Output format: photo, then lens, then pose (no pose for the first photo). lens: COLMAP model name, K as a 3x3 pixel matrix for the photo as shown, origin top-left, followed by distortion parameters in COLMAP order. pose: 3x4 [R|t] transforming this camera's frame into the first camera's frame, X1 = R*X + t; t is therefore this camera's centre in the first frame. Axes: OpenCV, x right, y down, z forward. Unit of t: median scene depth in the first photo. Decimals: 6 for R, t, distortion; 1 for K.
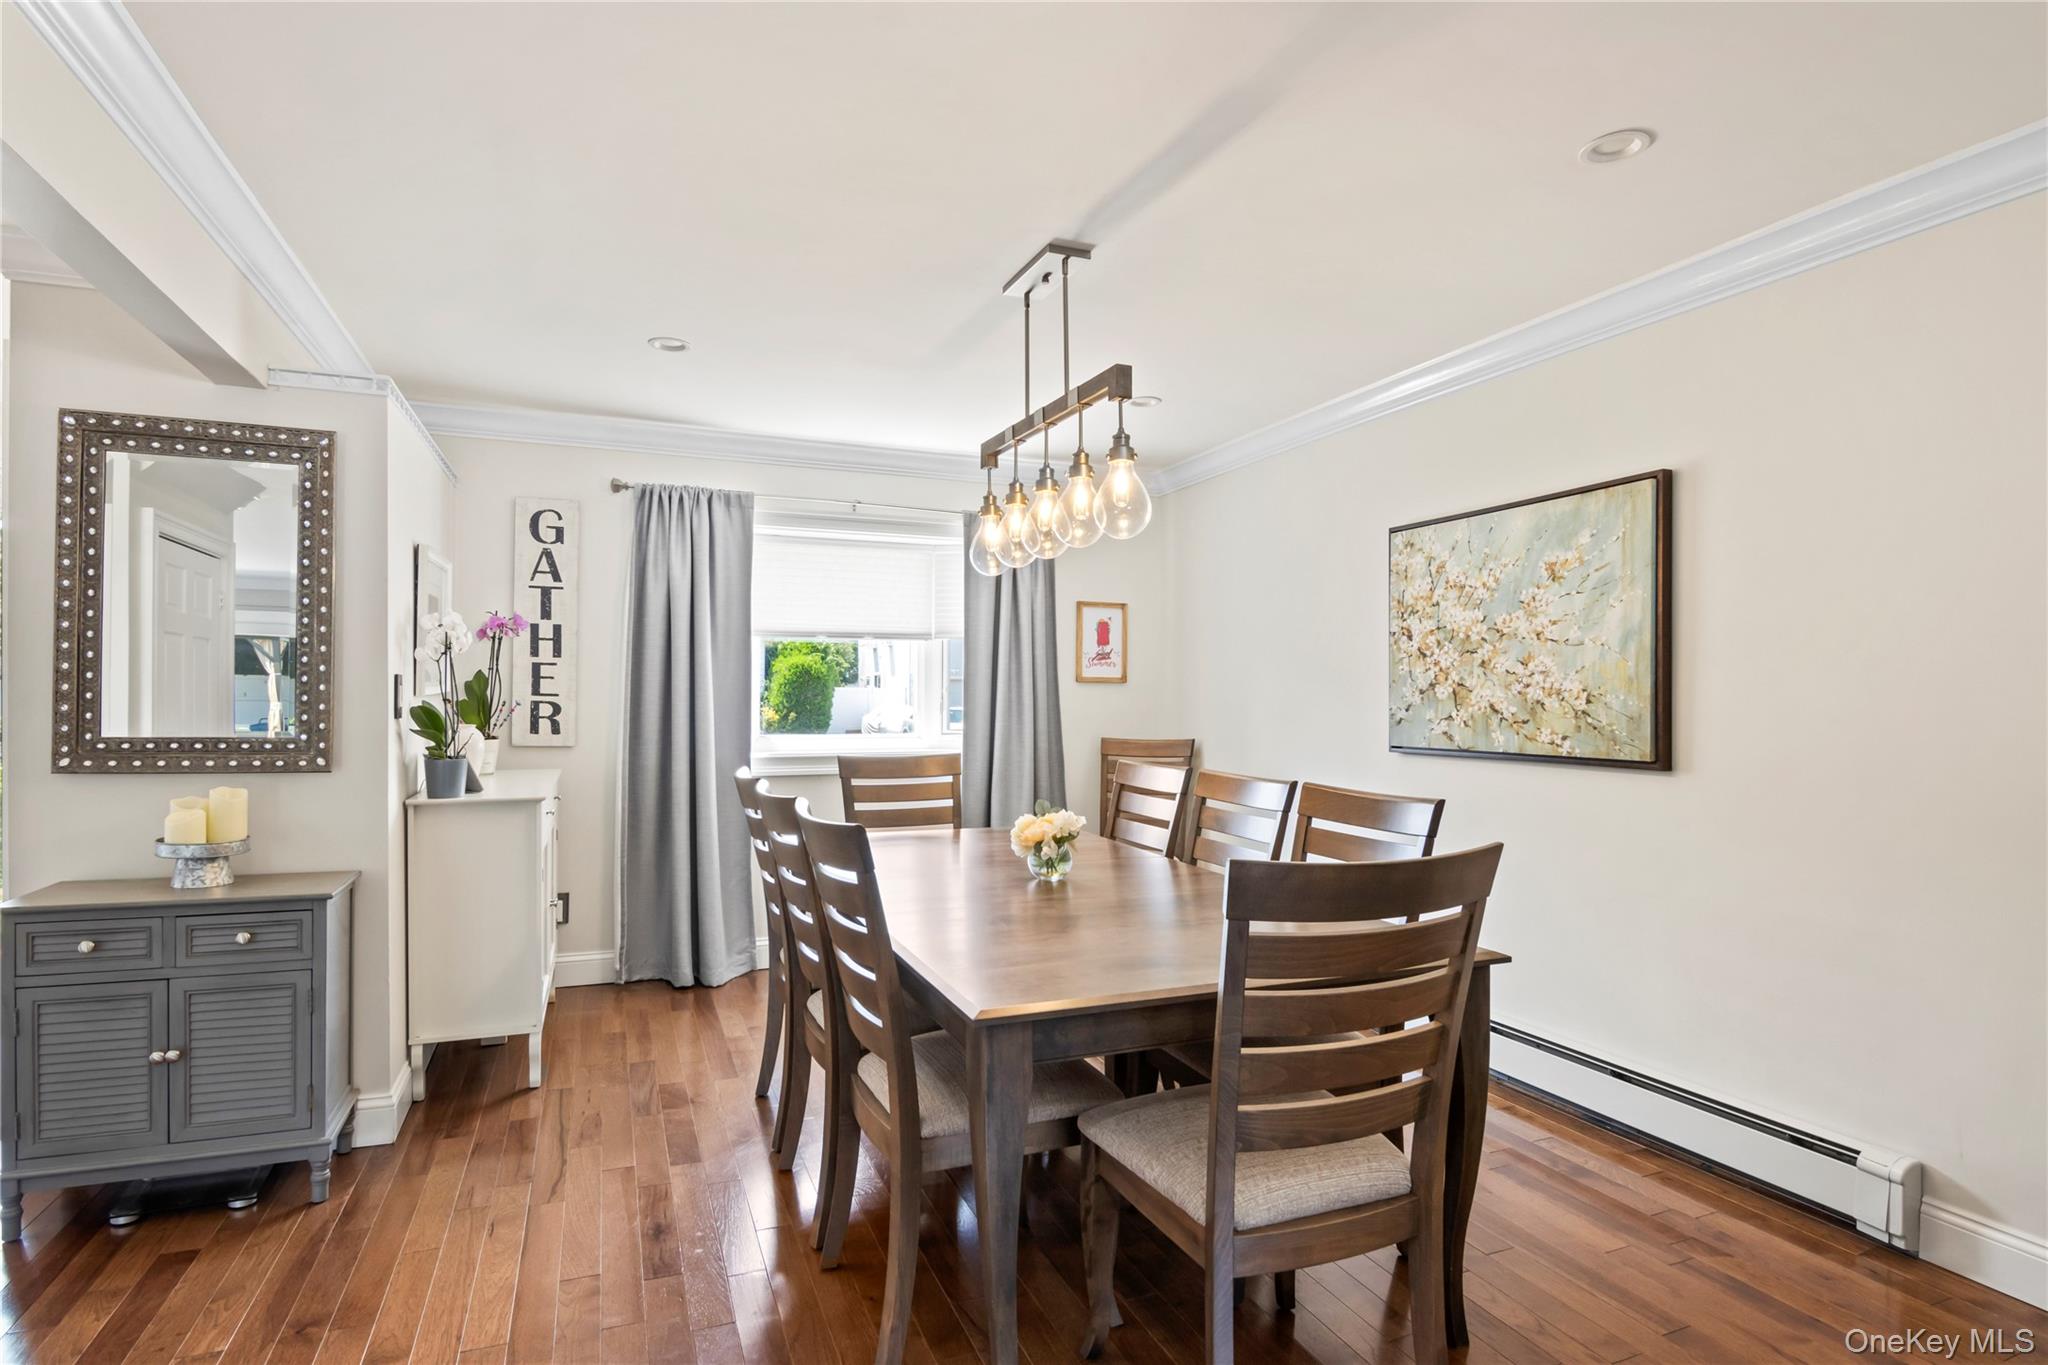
lens RADIAL K [[1048.8, 0, 1035.0], [0, 1048.8, 703.3], [0, 0, 1]] dist [-0.010728, -0.005581]
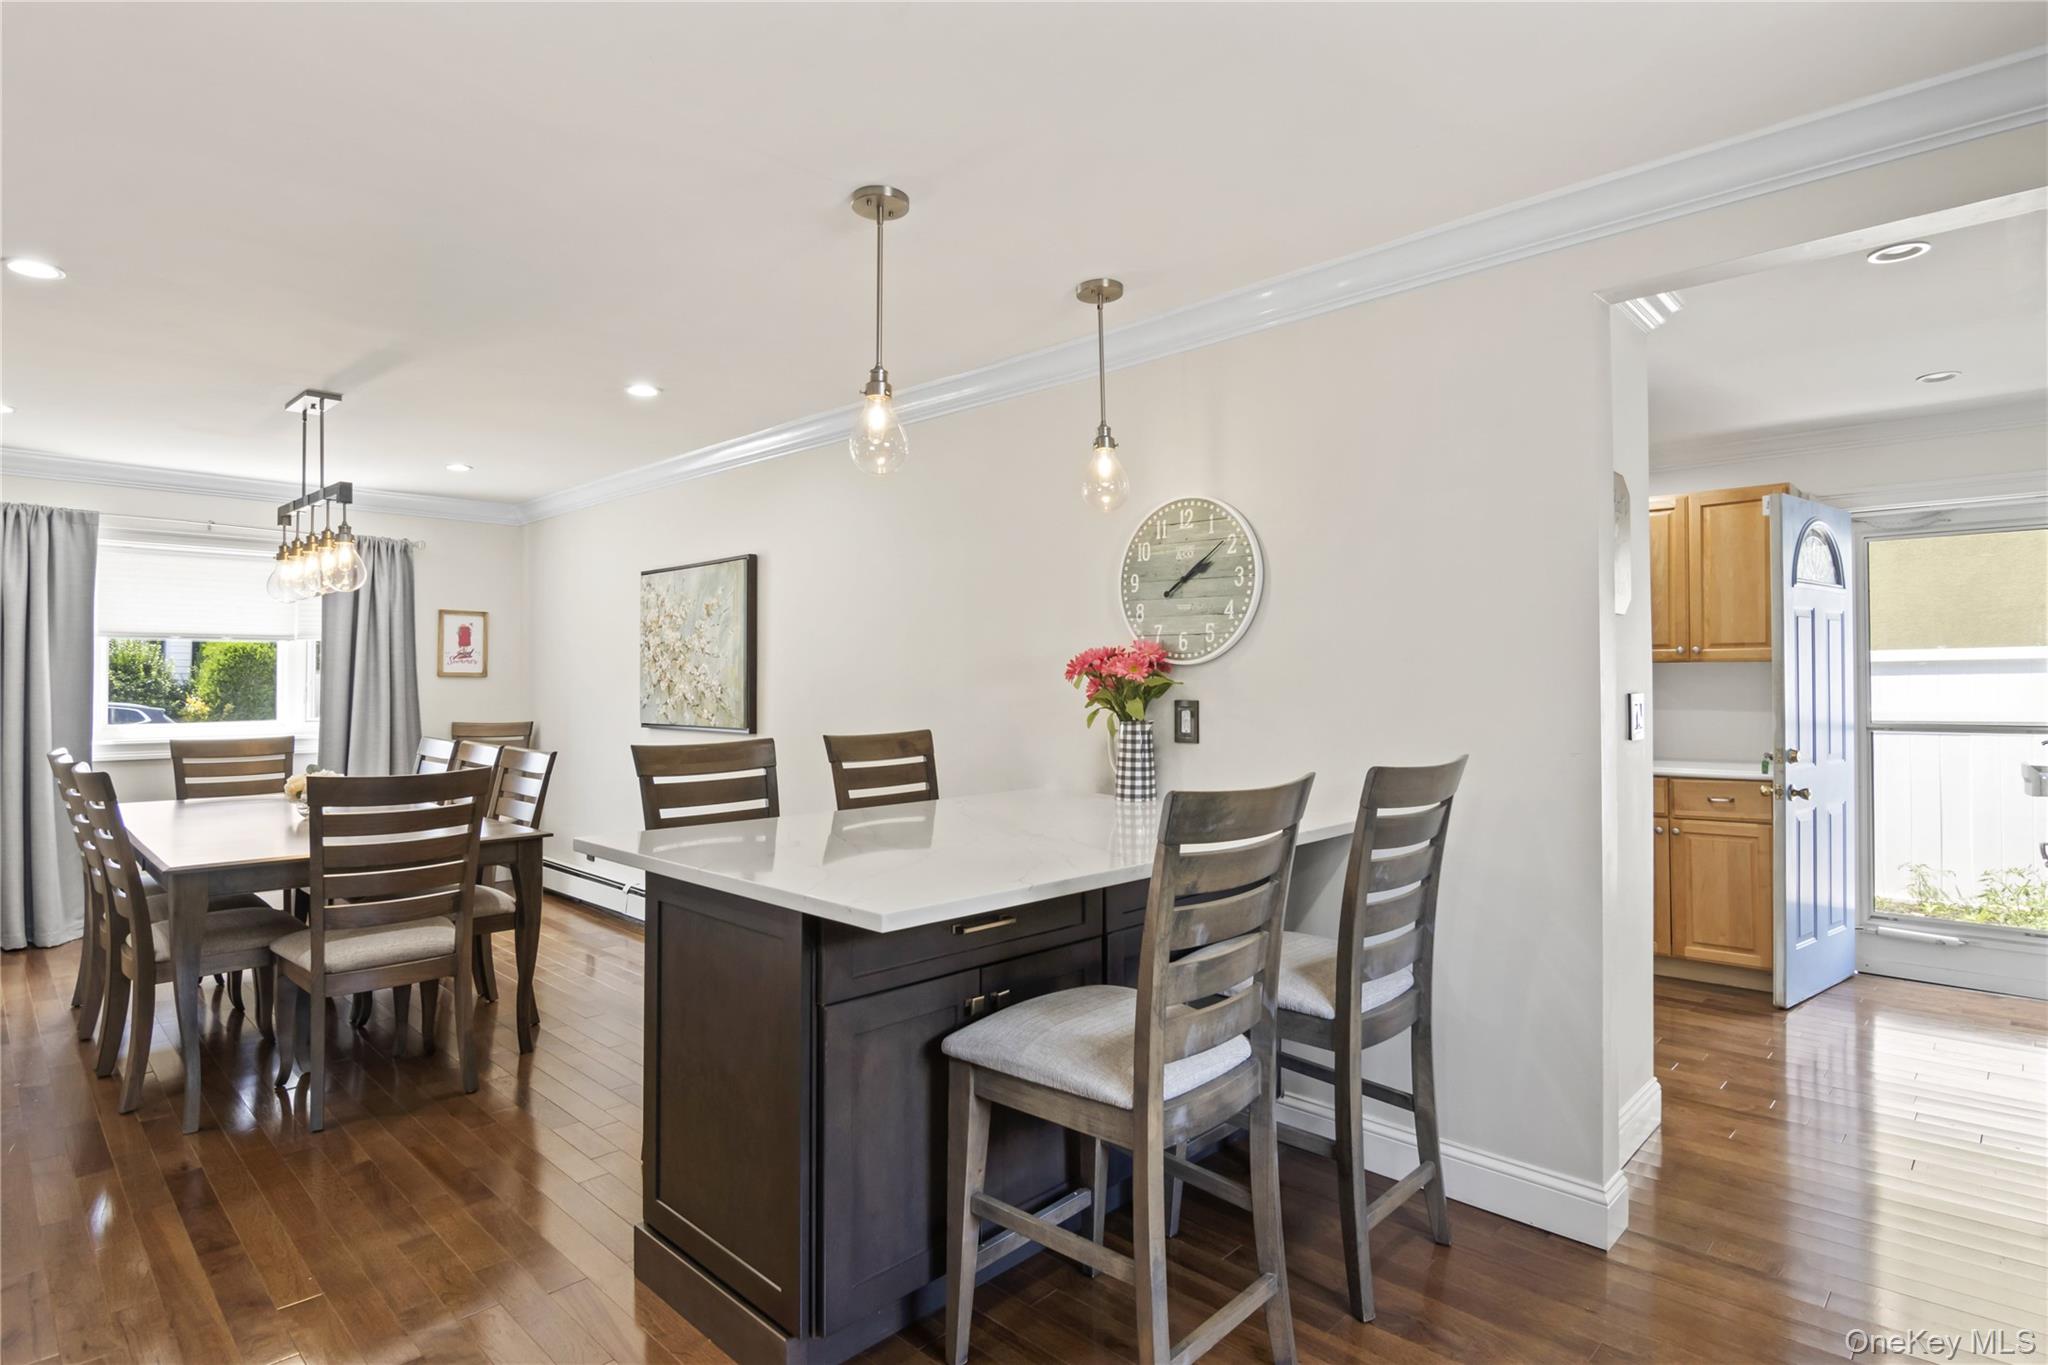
lens RADIAL K [[1054.8, 0, 1034.5], [0, 1054.8, 667.2], [0, 0, 1]] dist [-0.006203, -0.010881]
pose [[0.914371, 0.002822, 0.404868, 0.274896], [0.005553, 0.999794, -0.019510, -0.005418], [-0.404840, 0.020088, 0.914167, -0.598513]]
